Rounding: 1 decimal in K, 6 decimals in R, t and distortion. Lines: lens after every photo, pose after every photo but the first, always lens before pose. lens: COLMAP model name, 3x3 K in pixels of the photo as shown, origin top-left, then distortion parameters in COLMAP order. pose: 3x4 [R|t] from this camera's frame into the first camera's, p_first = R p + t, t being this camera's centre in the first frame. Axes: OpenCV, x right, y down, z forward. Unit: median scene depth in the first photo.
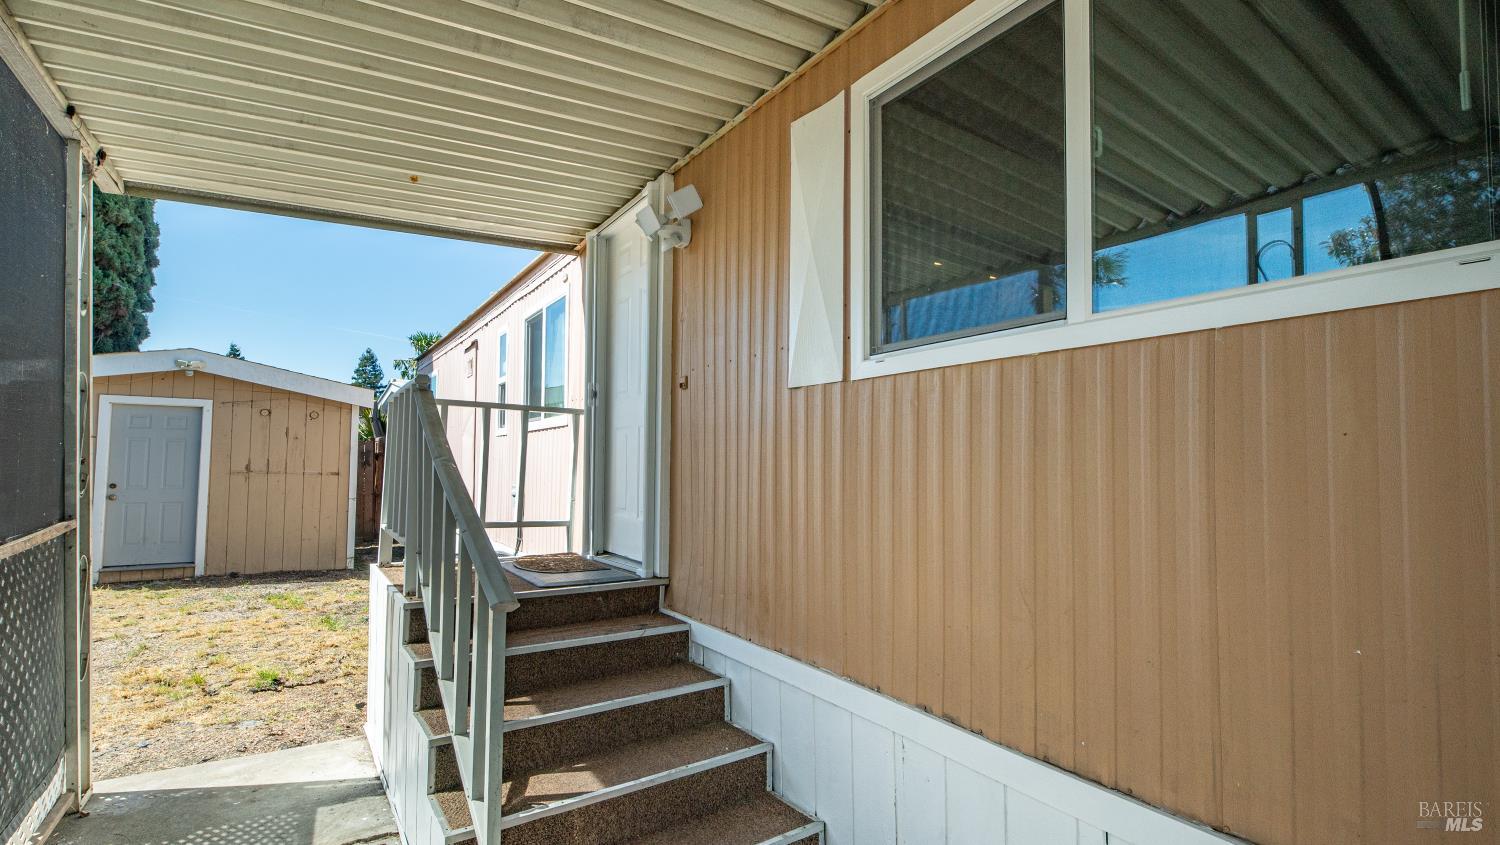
lens RADIAL K [[692.7, 0, 756.3], [0, 692.7, 426.9], [0, 0, 1]] dist [0.001418, 0.000022]
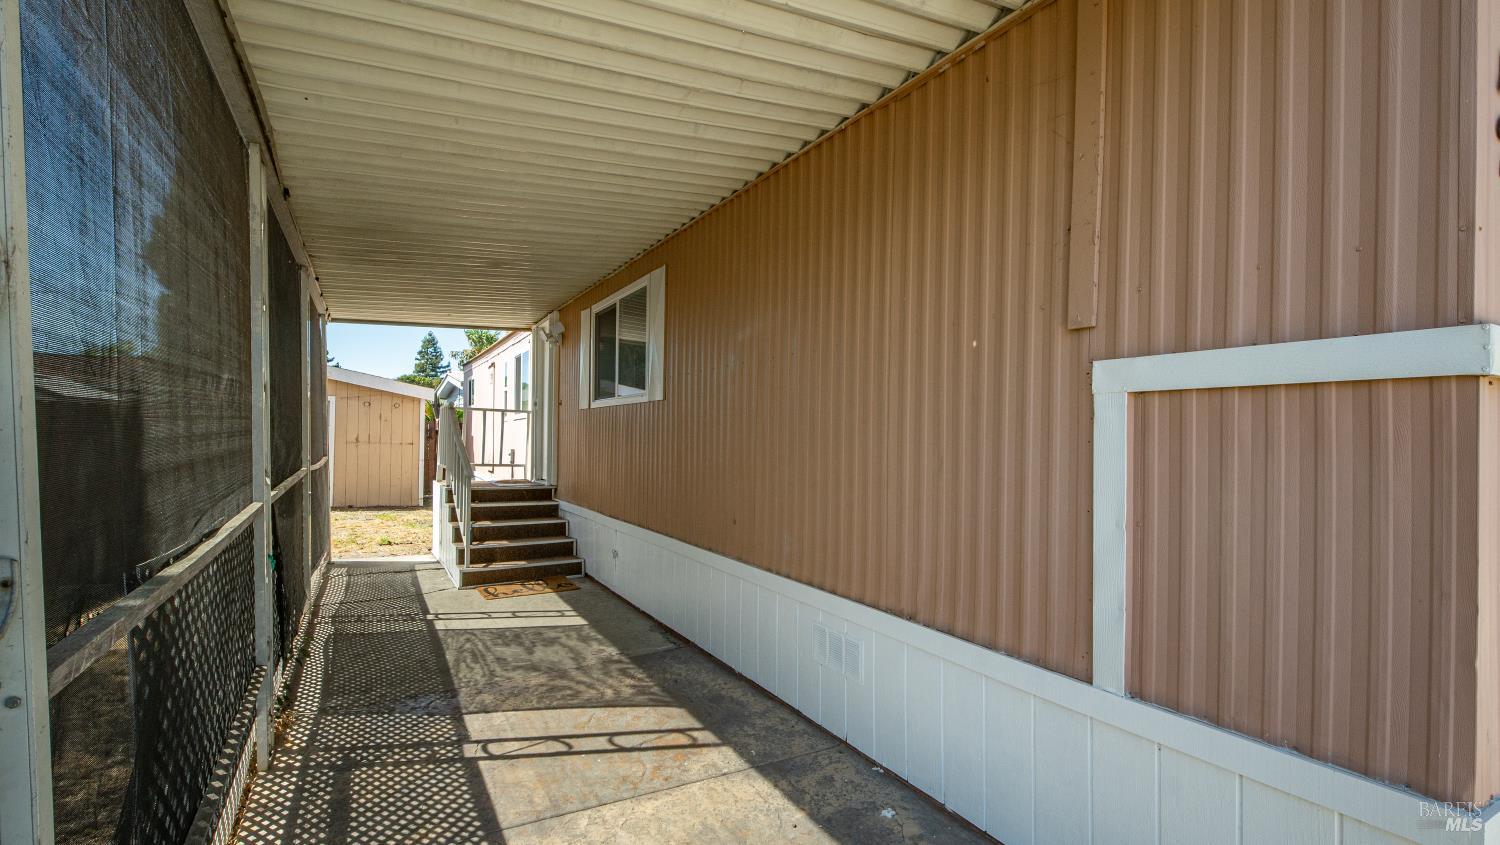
lens RADIAL K [[684.7, 0, 757.7], [0, 684.7, 426.4], [0, 0, 1]] dist [0.011527, -0.004611]
pose [[0.997825, 0.003124, -0.065842, 0.280139], [-0.000907, 0.999433, 0.033664, -0.024447], [0.065910, -0.033531, 0.997262, -0.502007]]
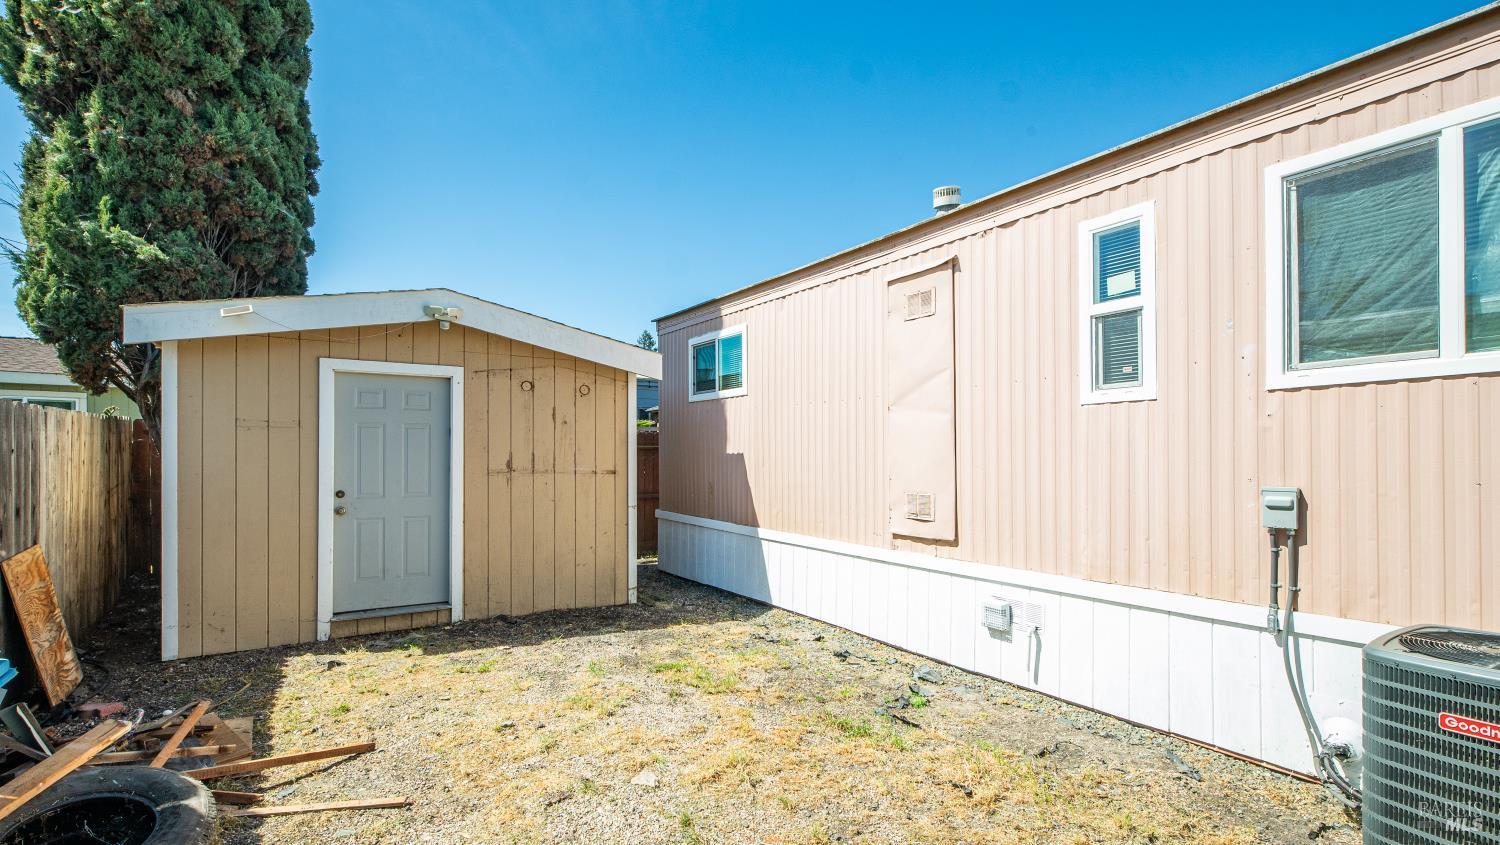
lens RADIAL K [[684.7, 0, 744.4], [0, 684.7, 450.3], [0, 0, 1]] dist [0.011527, -0.004611]
pose [[0.999923, -0.012124, -0.002791, -0.508801], [0.012236, 0.998943, 0.044297, 0.016845], [0.002251, -0.044328, 0.999015, 0.320481]]
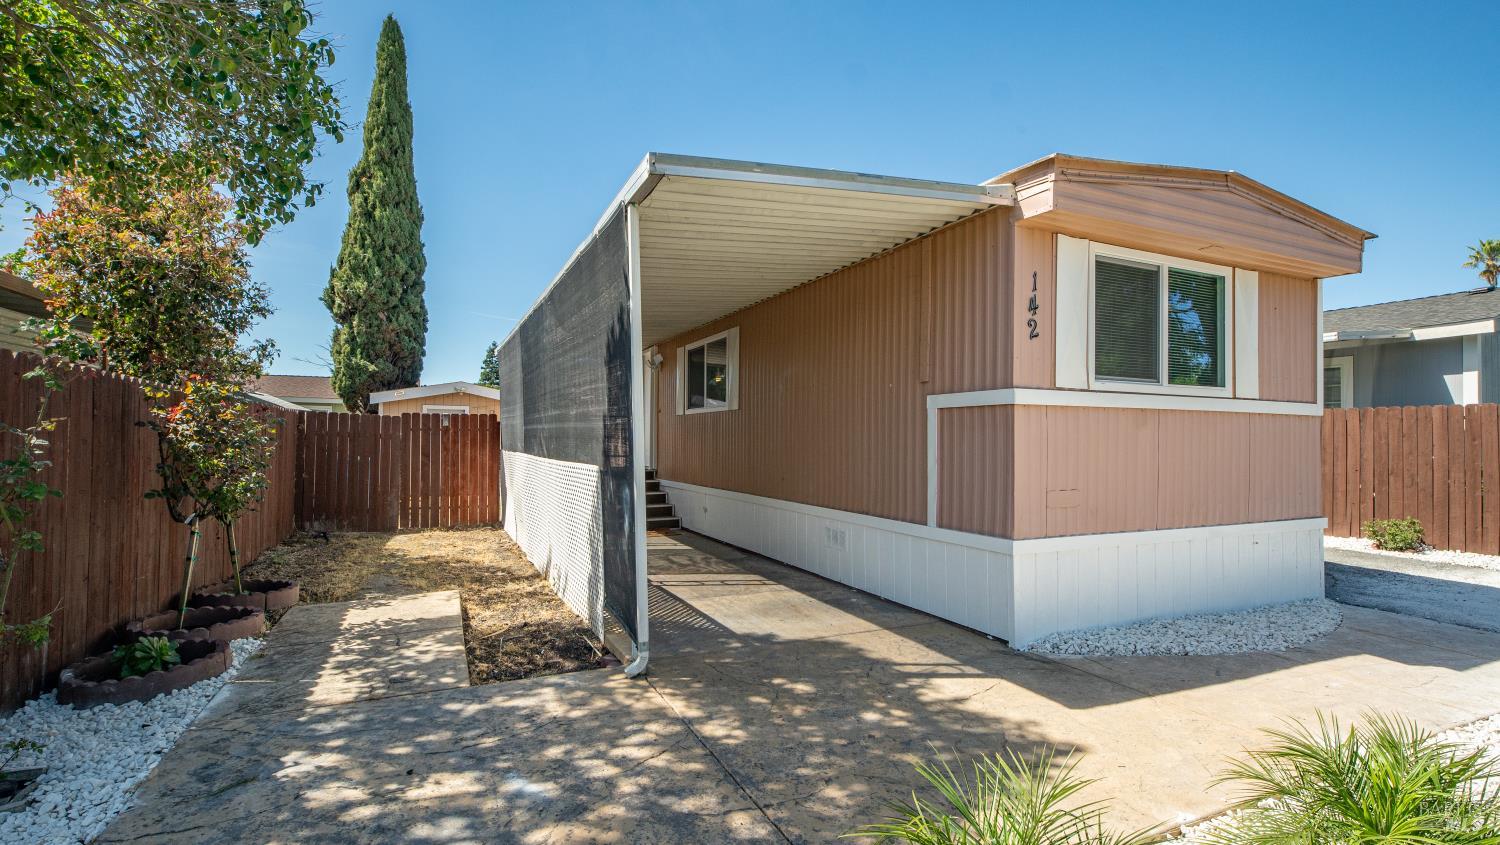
lens RADIAL K [[684.7, 0, 754.6], [0, 684.7, 428.1], [0, 0, 1]] dist [0.011527, -0.004611]
pose [[0.989970, -0.004963, -0.141187, 0.316406], [0.009518, 0.999455, 0.031609, -0.031004], [0.140954, -0.032636, 0.989478, -0.858101]]
